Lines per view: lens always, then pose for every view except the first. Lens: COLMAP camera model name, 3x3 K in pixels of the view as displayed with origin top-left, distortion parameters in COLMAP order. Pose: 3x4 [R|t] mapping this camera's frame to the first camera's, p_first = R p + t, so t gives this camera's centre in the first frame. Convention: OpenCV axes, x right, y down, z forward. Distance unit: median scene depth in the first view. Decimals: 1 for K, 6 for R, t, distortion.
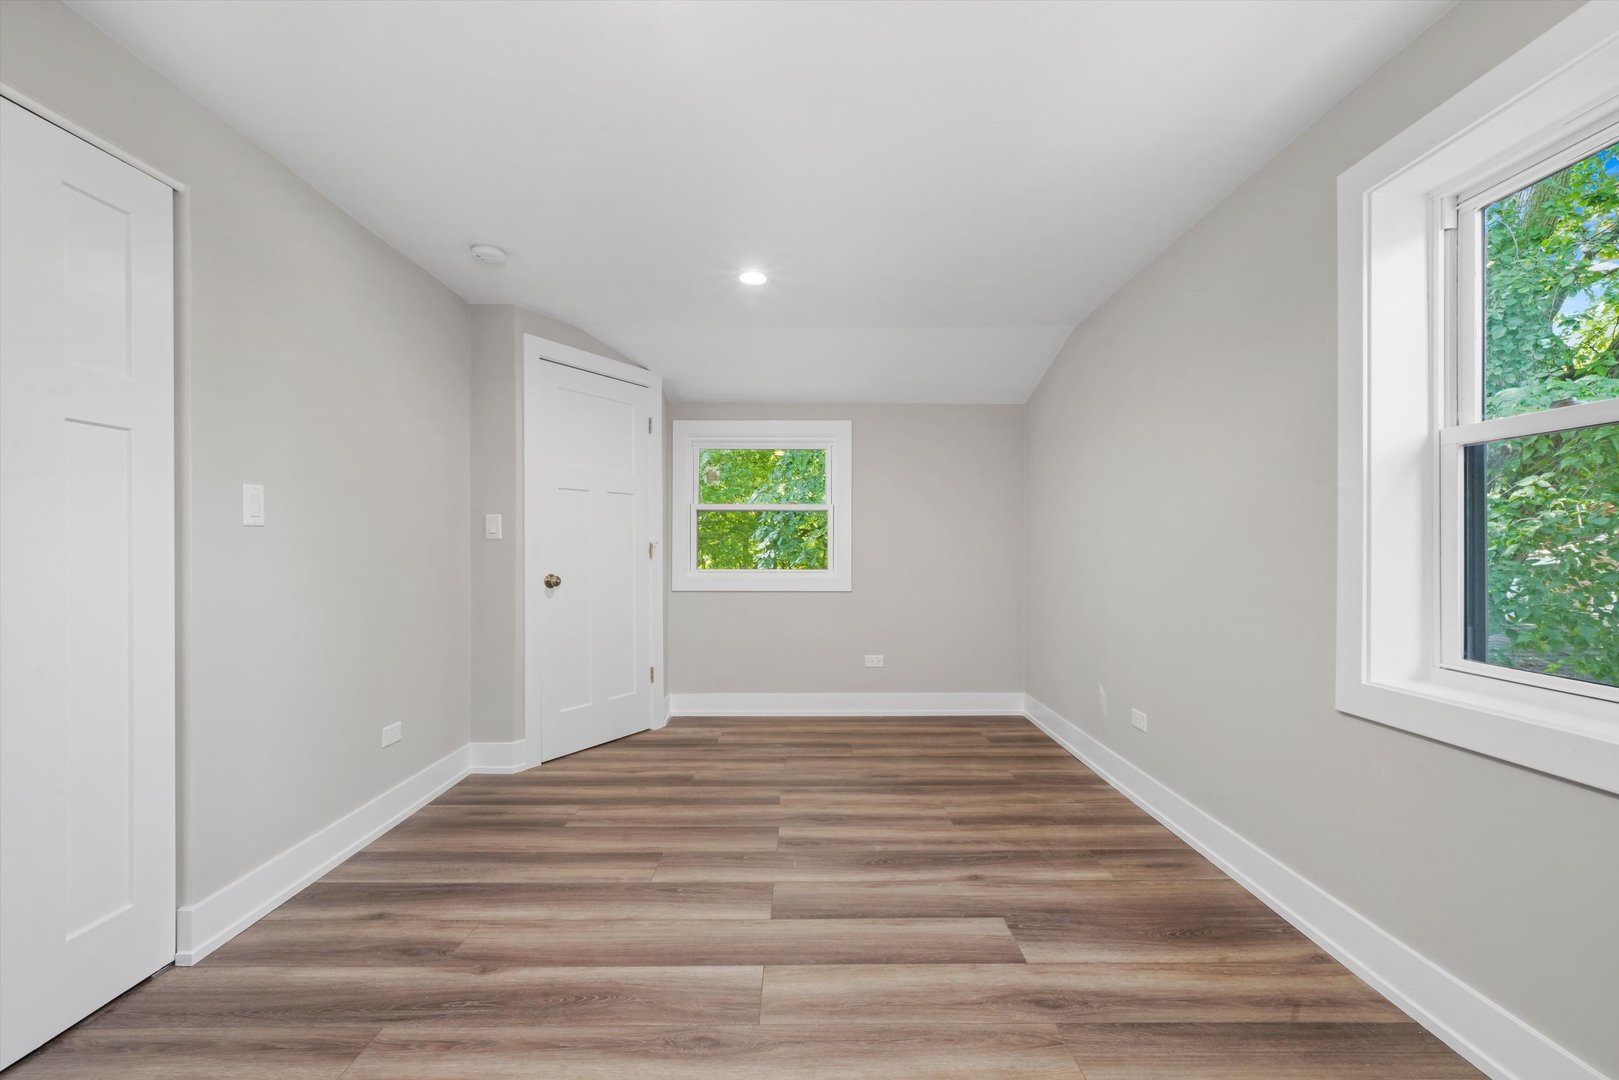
lens RADIAL K [[683.8, 0, 800.9], [0, 683.8, 548.1], [0, 0, 1]] dist [0.001500, 0.000761]
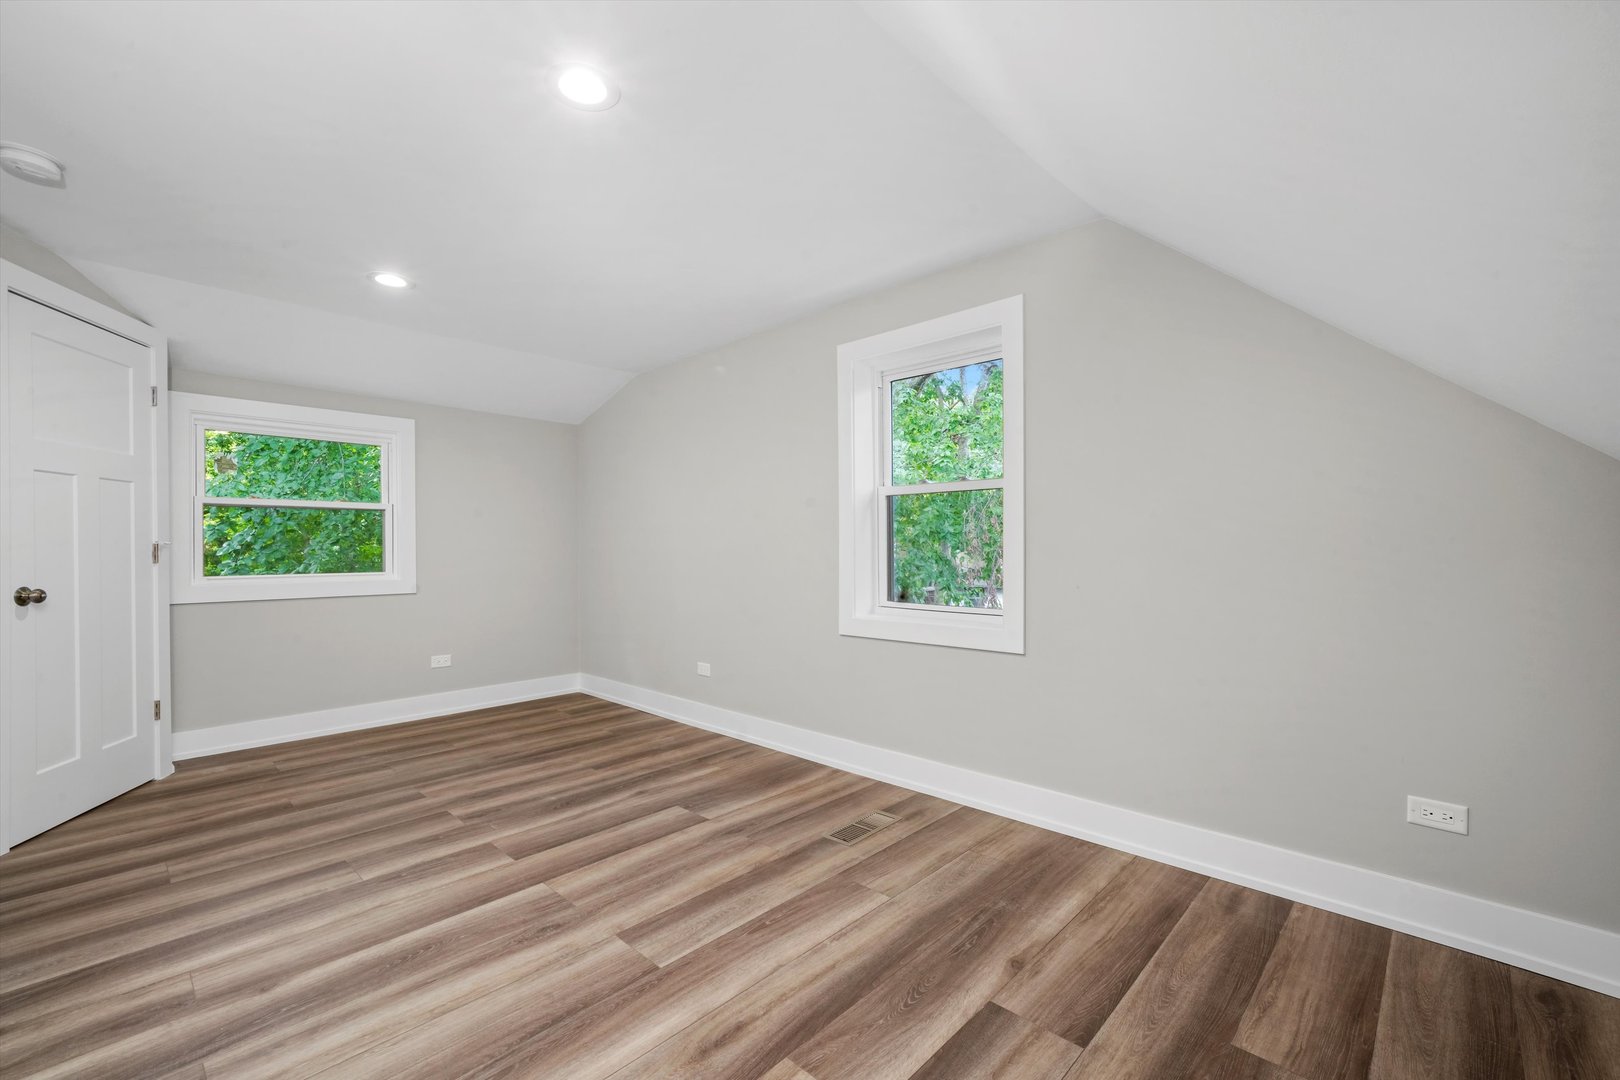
lens RADIAL K [[684.2, 0, 801.4], [0, 684.2, 548.1], [0, 0, 1]] dist [0.001500, 0.000761]
pose [[0.695952, -0.004440, 0.718075, -0.409327], [0.005257, 0.999986, 0.001088, 0.000016], [-0.718069, 0.003017, 0.695965, -0.139655]]
